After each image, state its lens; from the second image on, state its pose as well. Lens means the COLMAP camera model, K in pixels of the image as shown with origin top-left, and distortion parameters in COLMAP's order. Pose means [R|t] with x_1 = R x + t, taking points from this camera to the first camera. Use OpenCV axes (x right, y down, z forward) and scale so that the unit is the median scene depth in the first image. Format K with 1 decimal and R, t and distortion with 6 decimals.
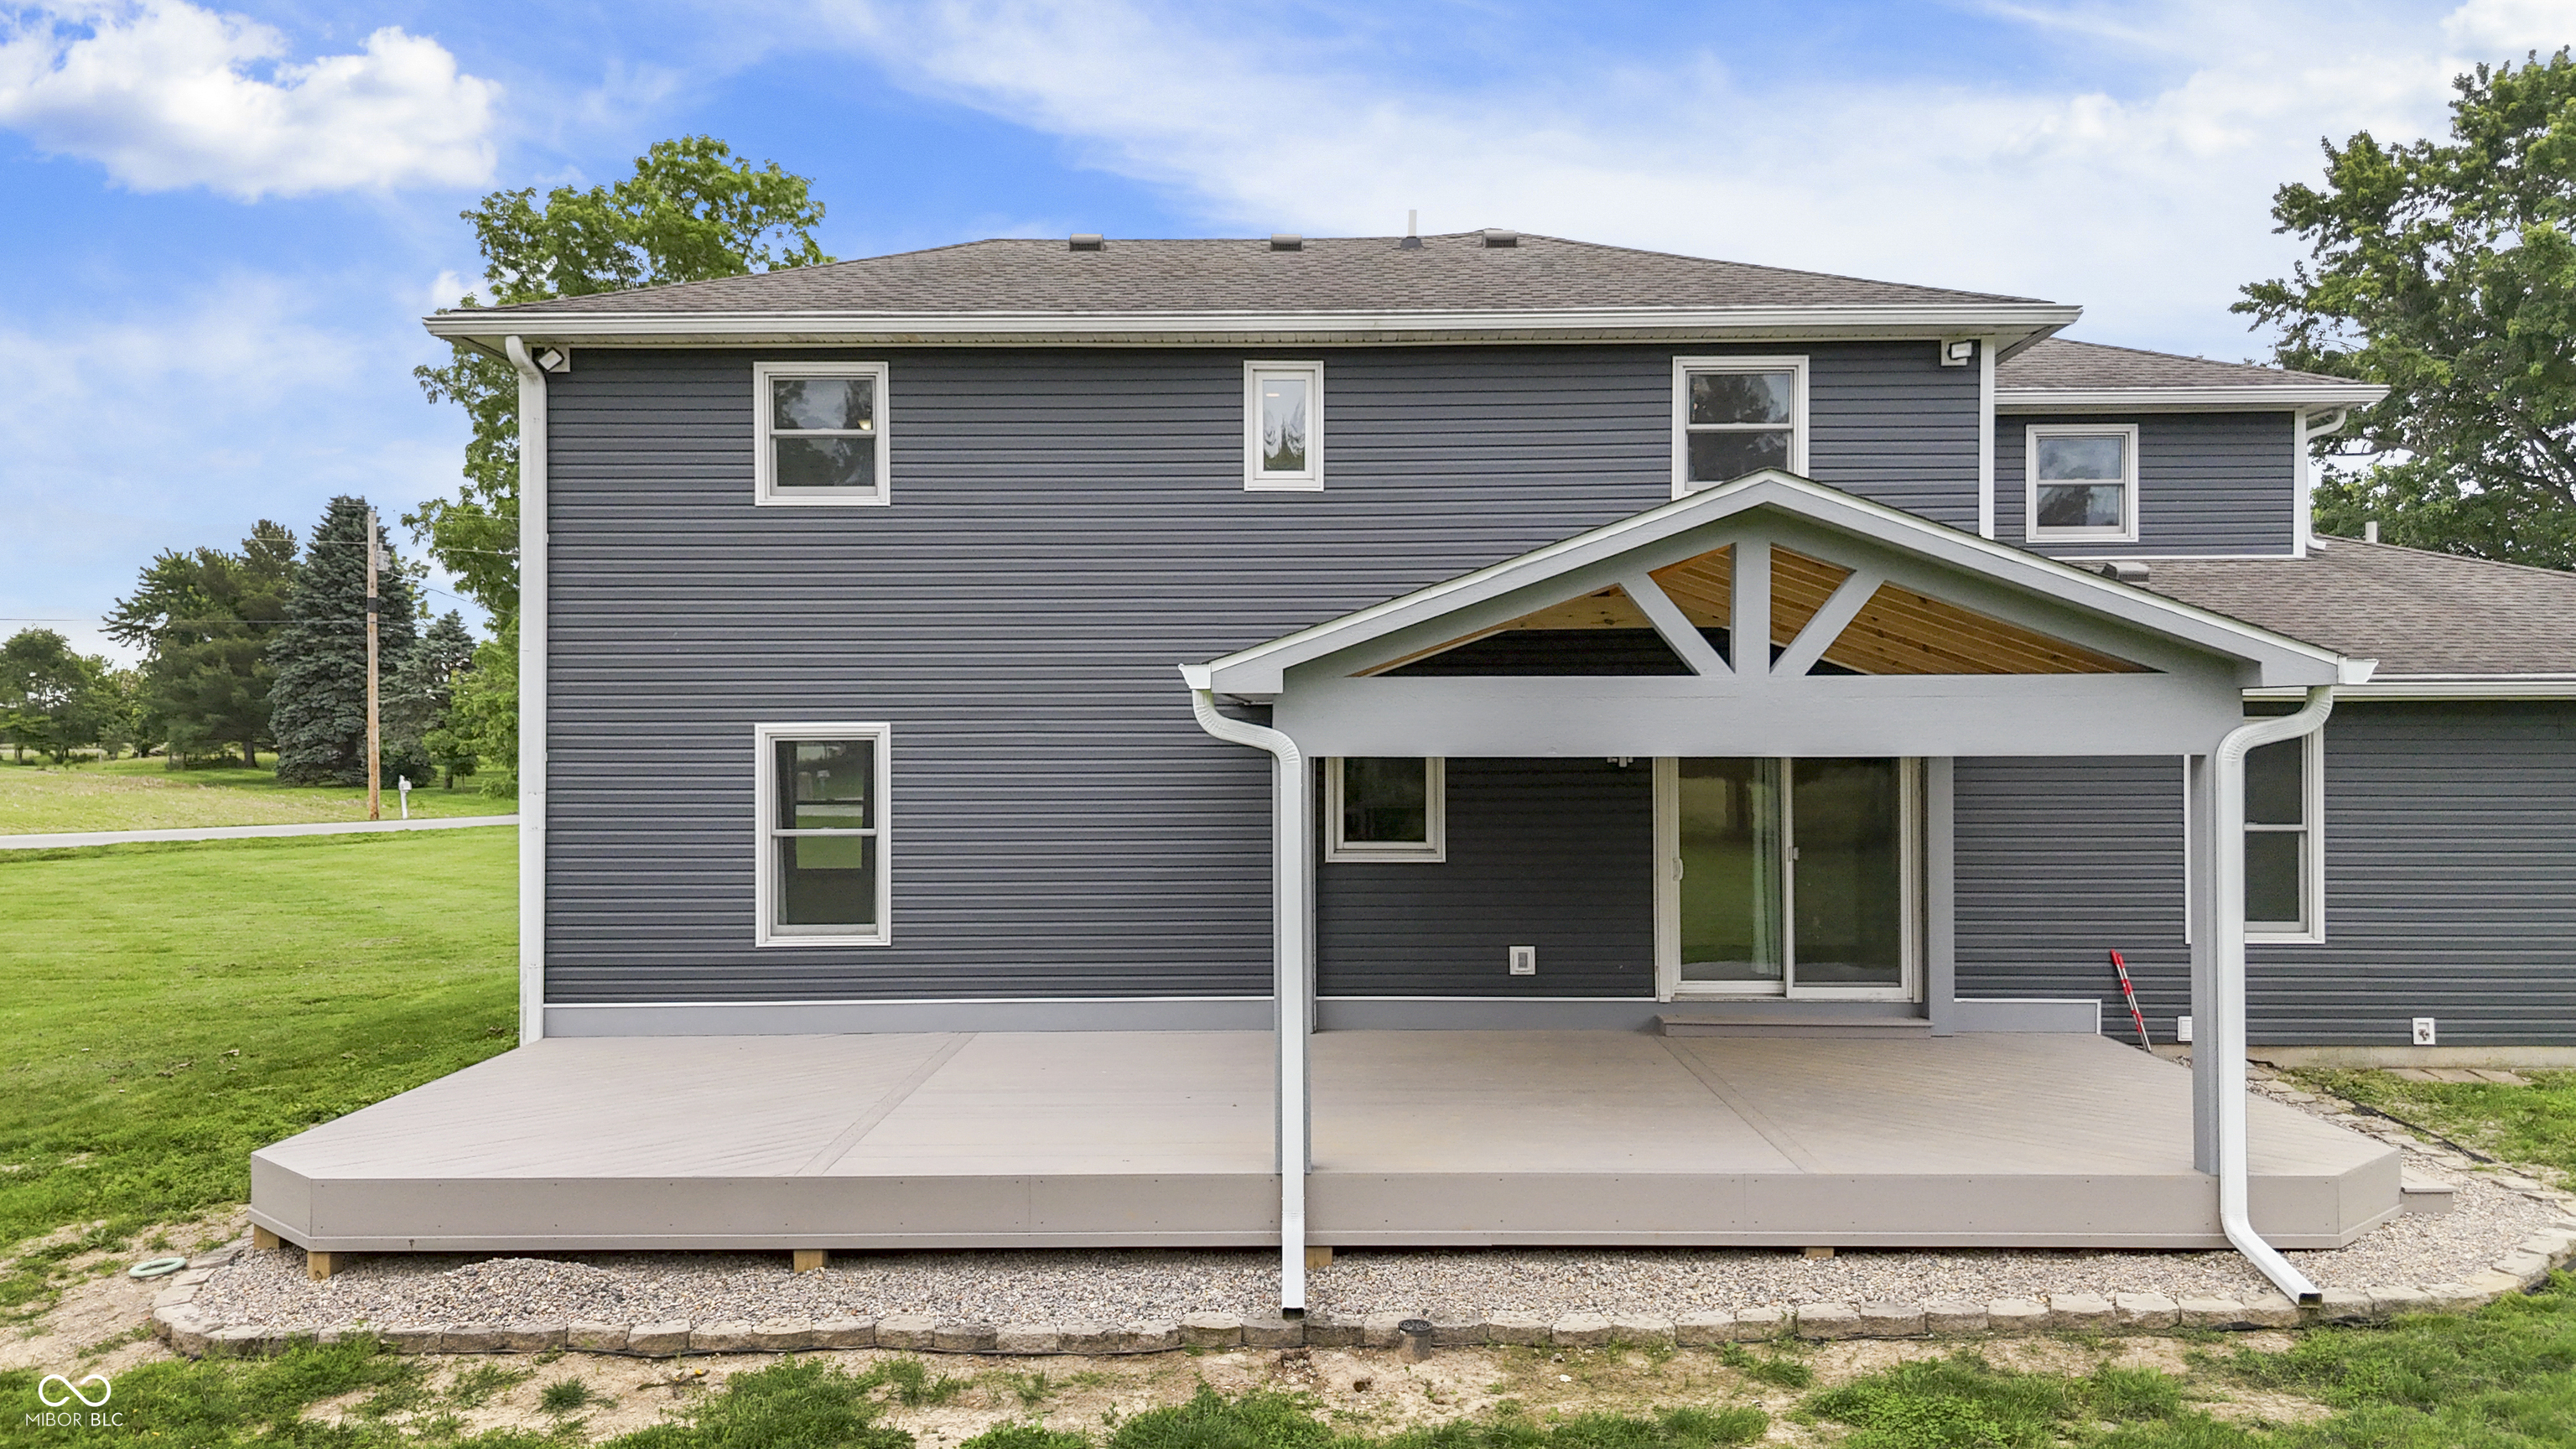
lens RADIAL K [[1899.1, 0, 1288.0], [0, 1899.1, 724.5], [0, 0, 1]] dist [0.110844, -0.152673]
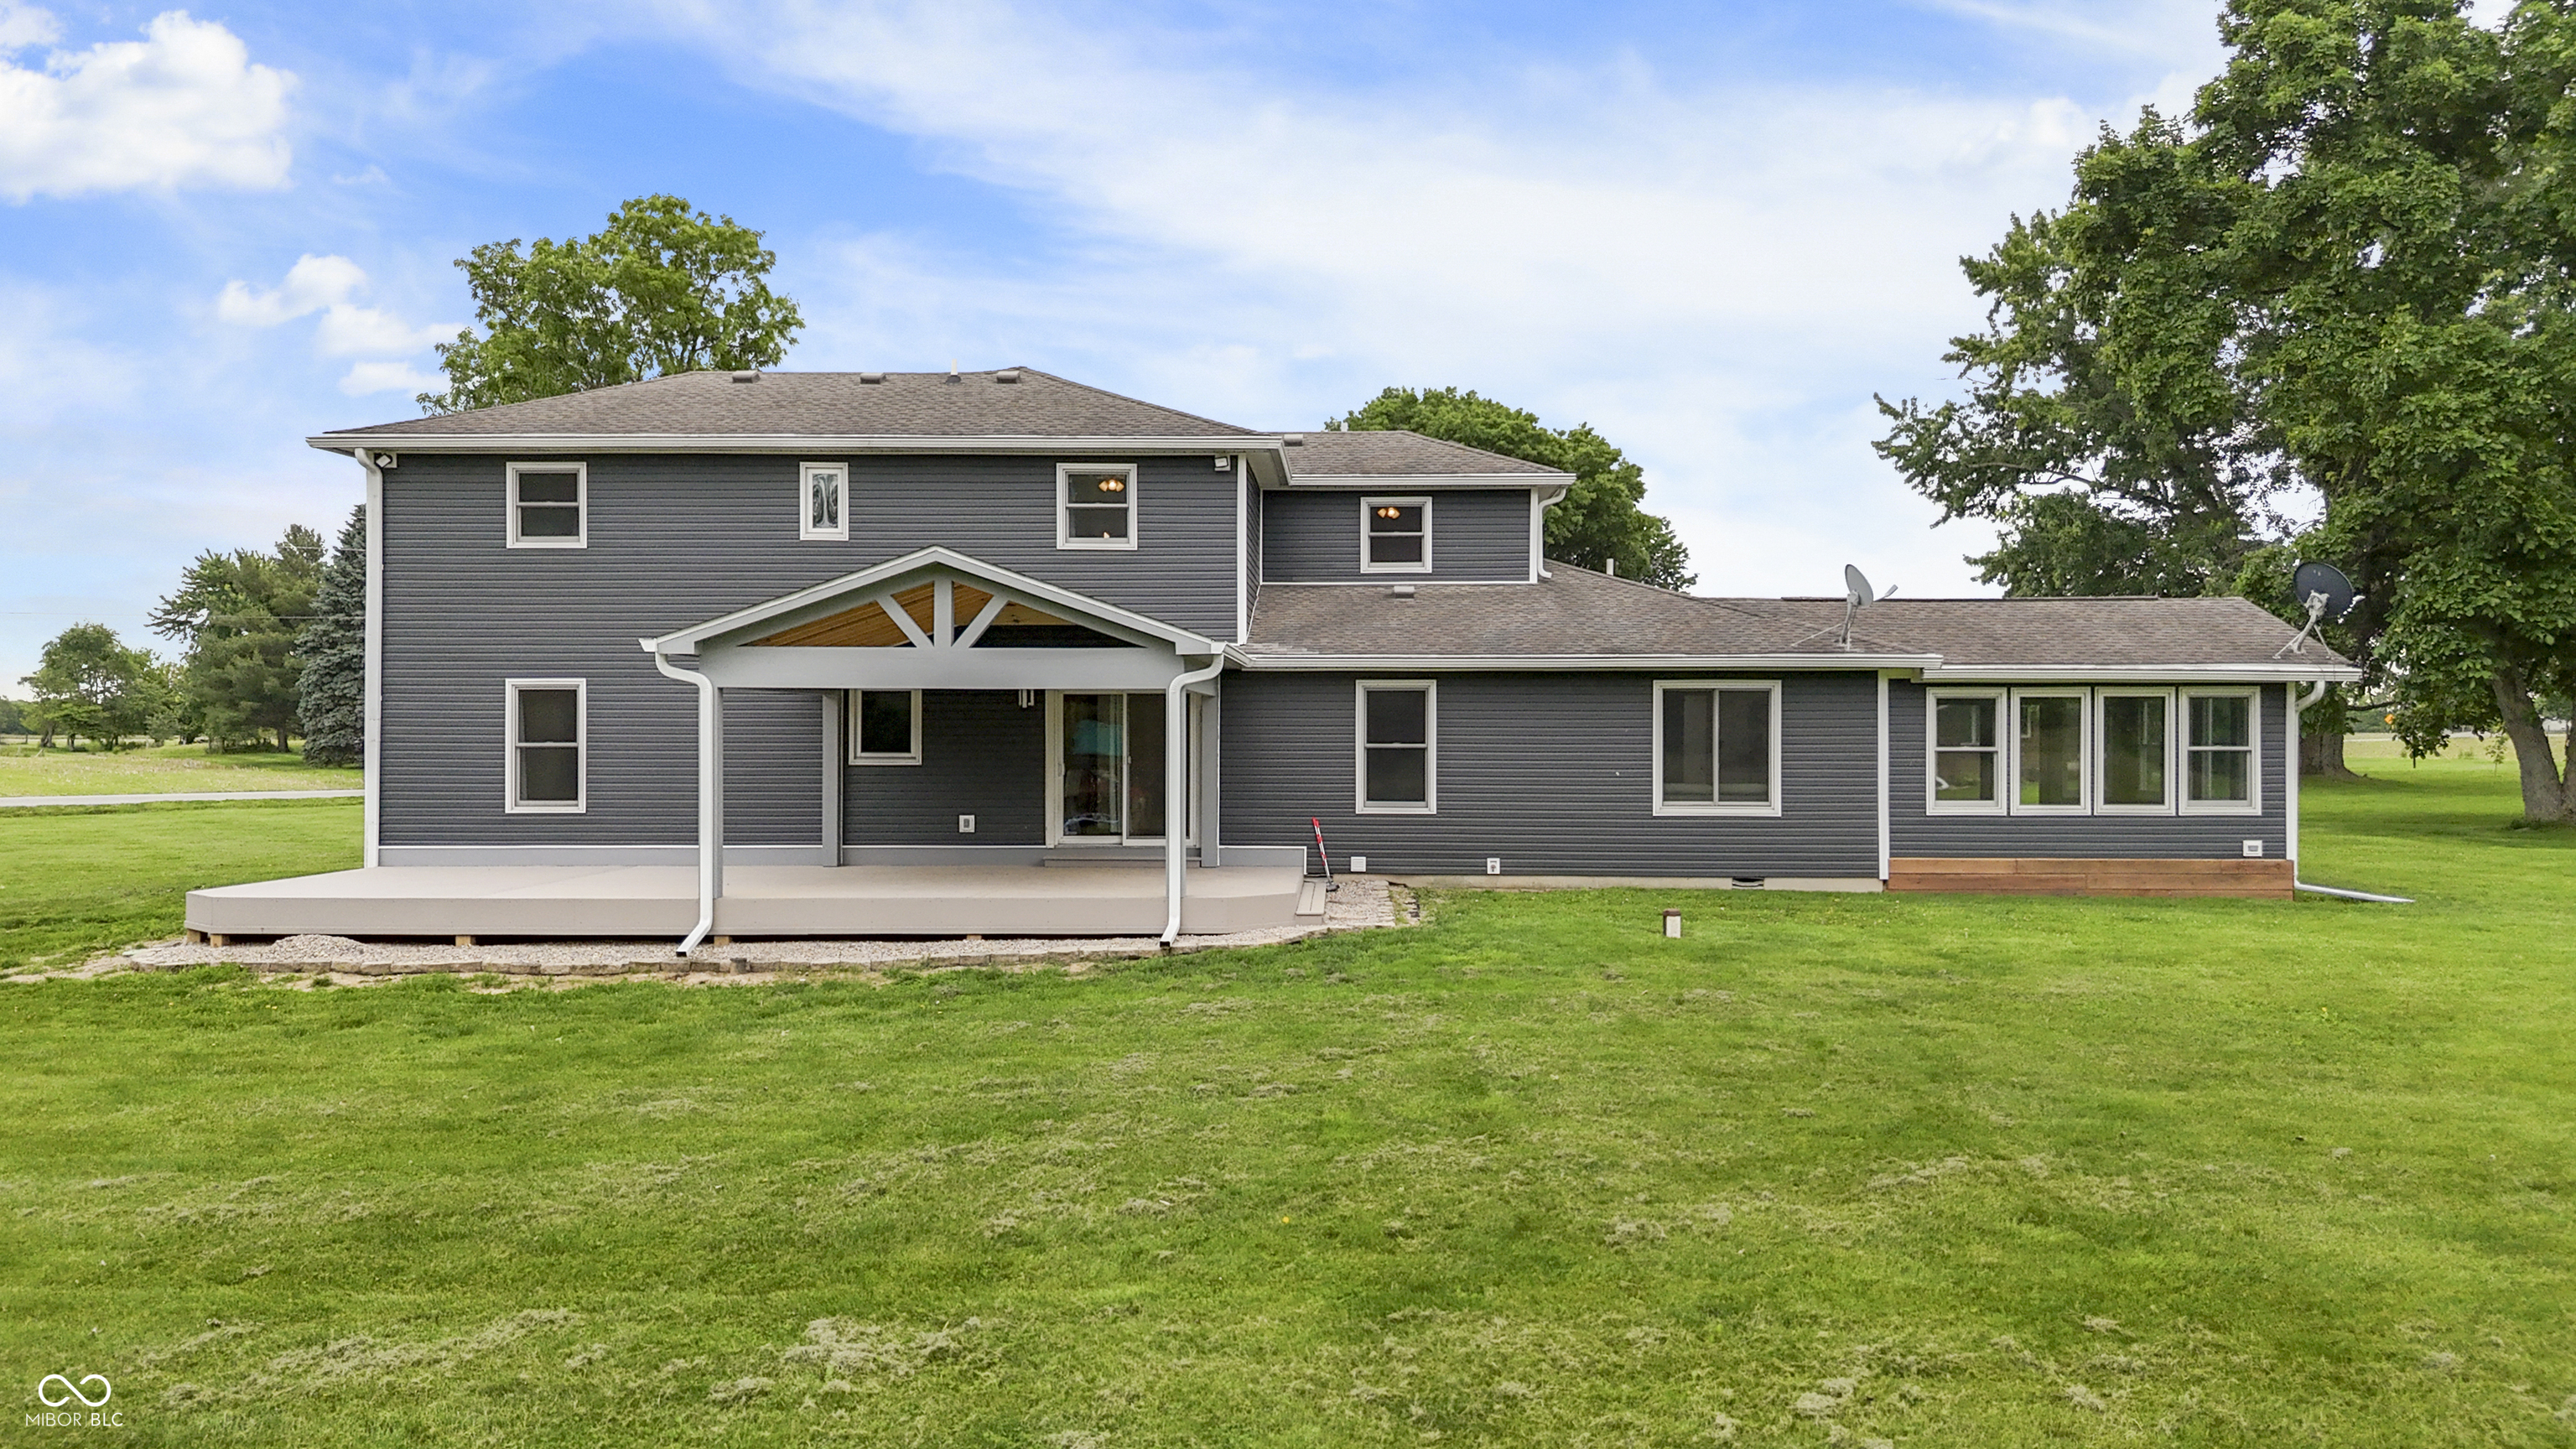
lens RADIAL K [[1899.1, 0, 1288.0], [0, 1899.1, 724.5], [0, 0, 1]] dist [0.110844, -0.152673]
pose [[0.999797, 0.005461, -0.019404, 0.090511], [-0.005466, 0.999985, -0.000200, 0.007433], [0.019403, 0.000306, 0.999812, -0.137439]]
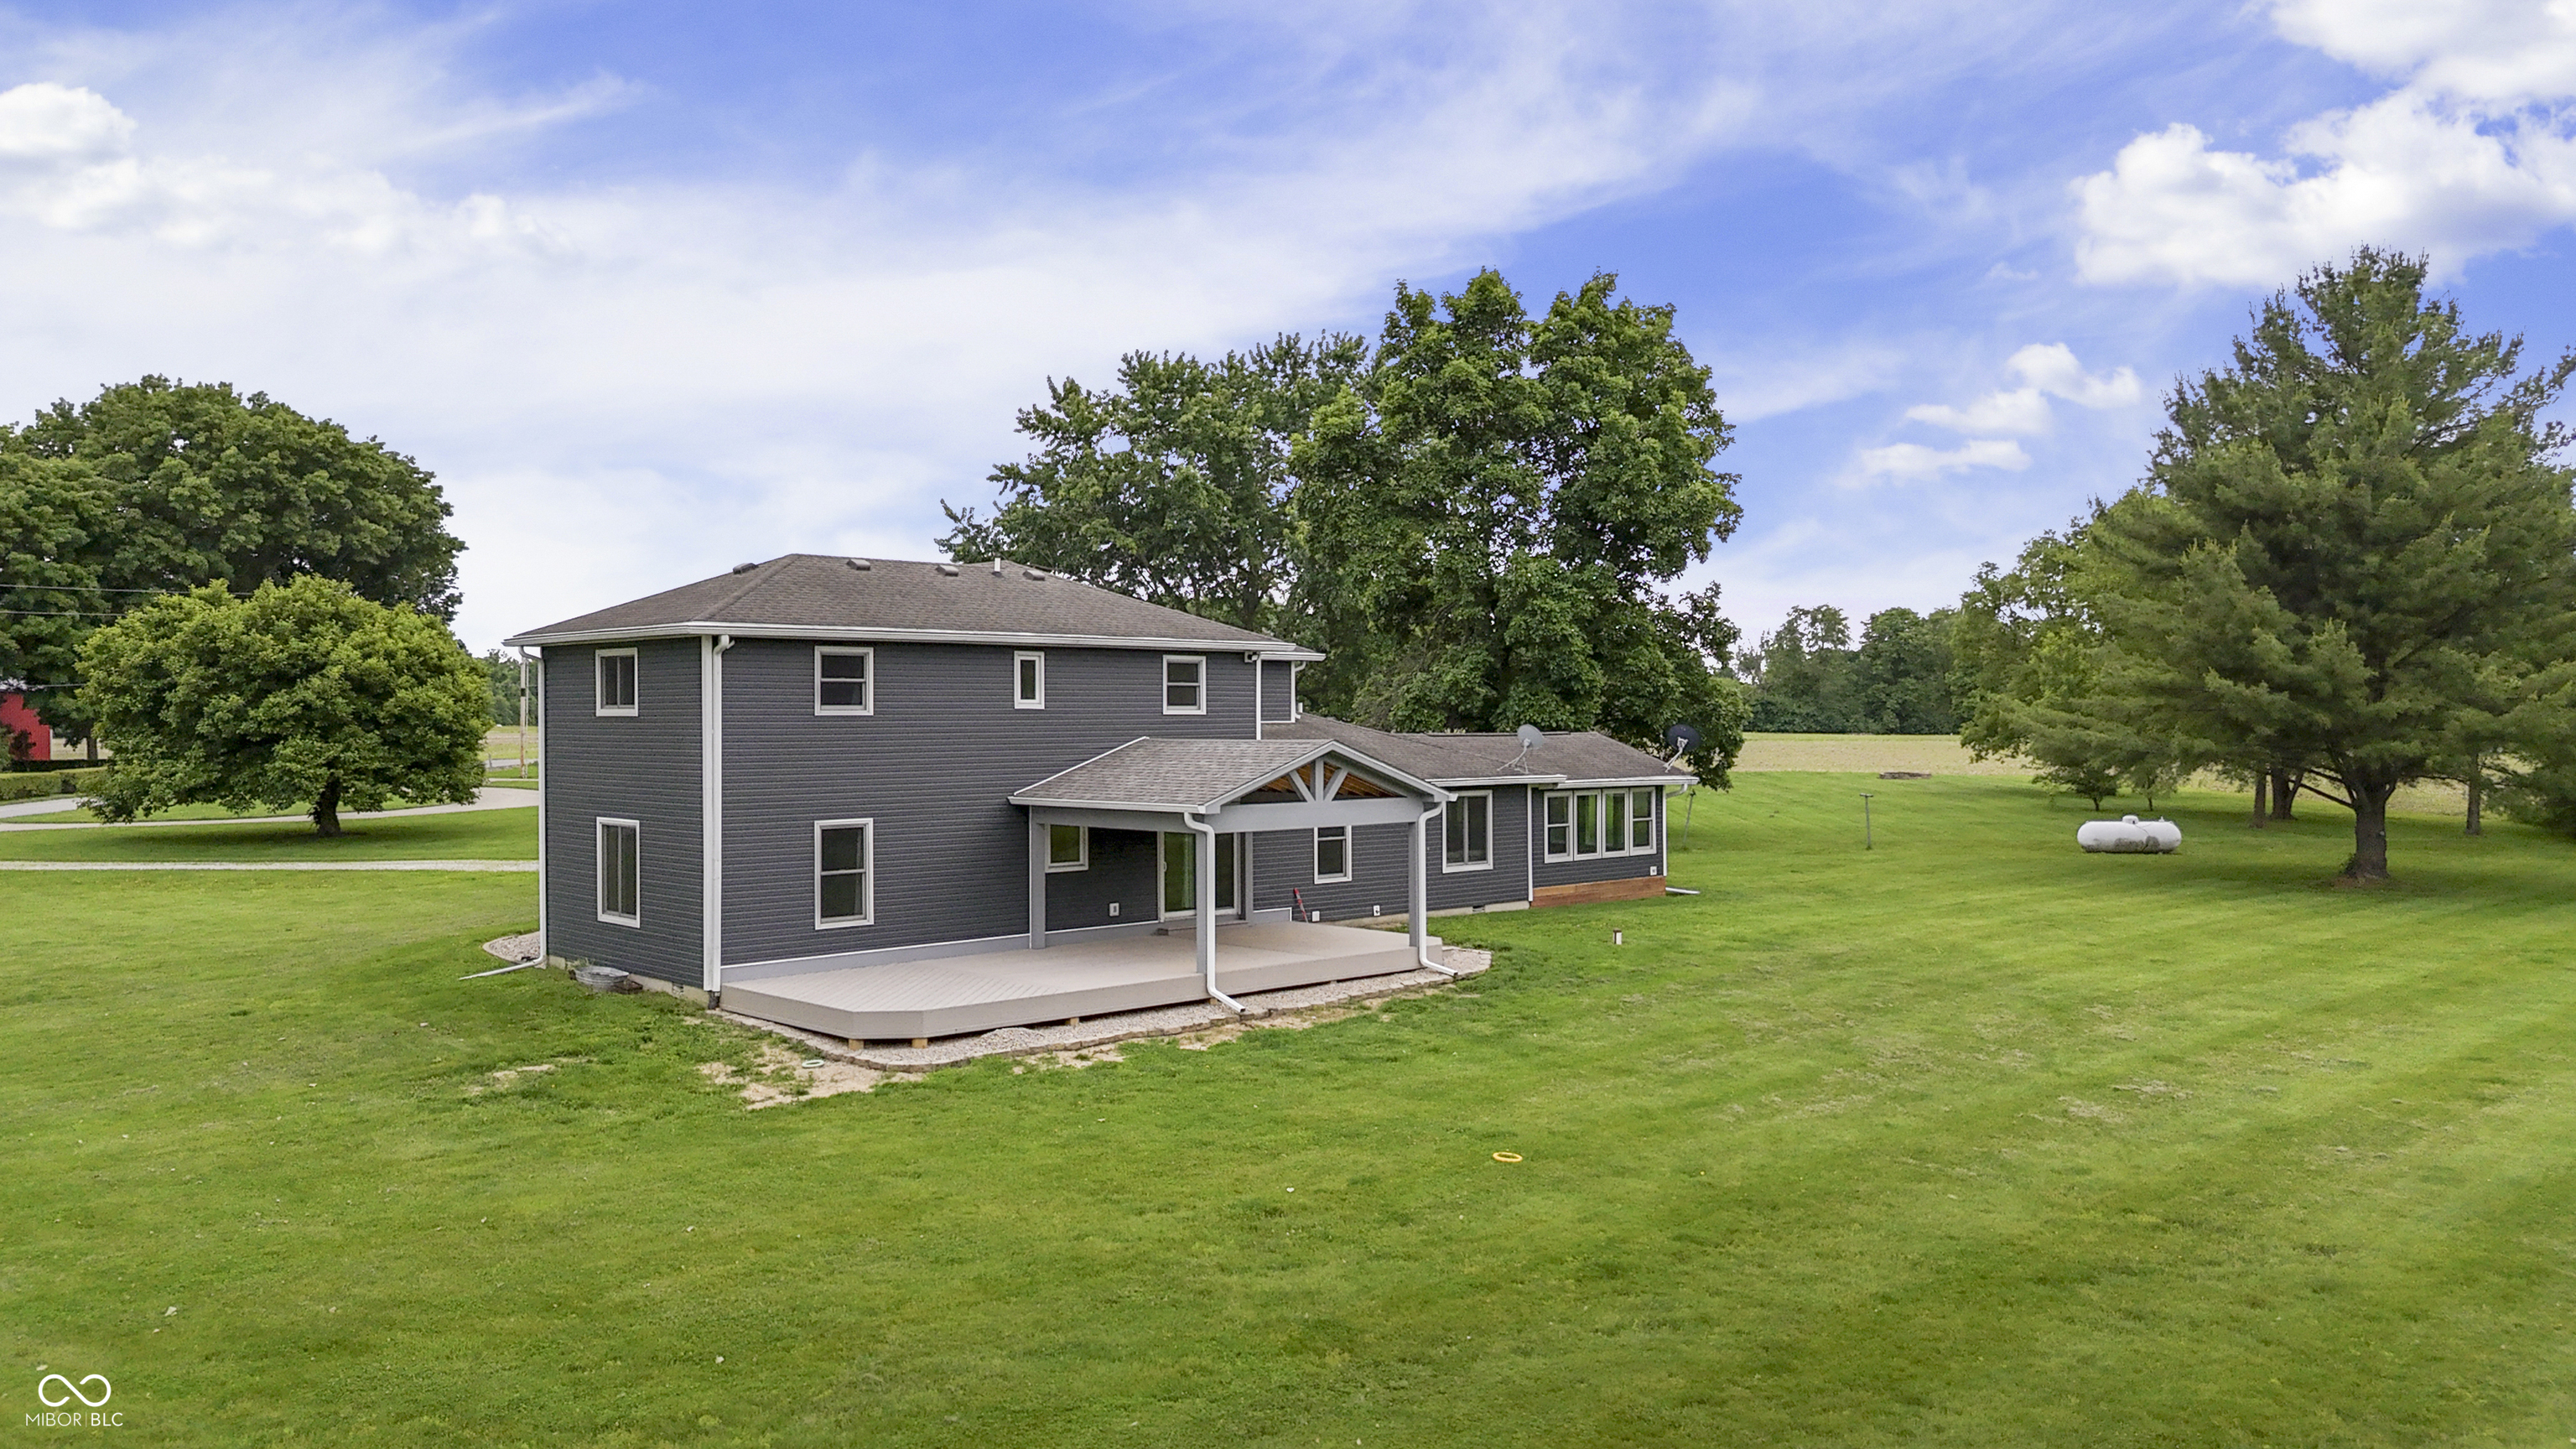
lens RADIAL K [[1884.8, 0, 1288.0], [0, 1884.8, 724.5], [0, 0, 1]] dist [0.129307, -0.158386]
pose [[0.727683, -0.002279, 0.685910, -0.273000], [0.000476, 0.999996, 0.002818, -0.022945], [-0.685914, -0.001724, 0.727681, -0.174051]]
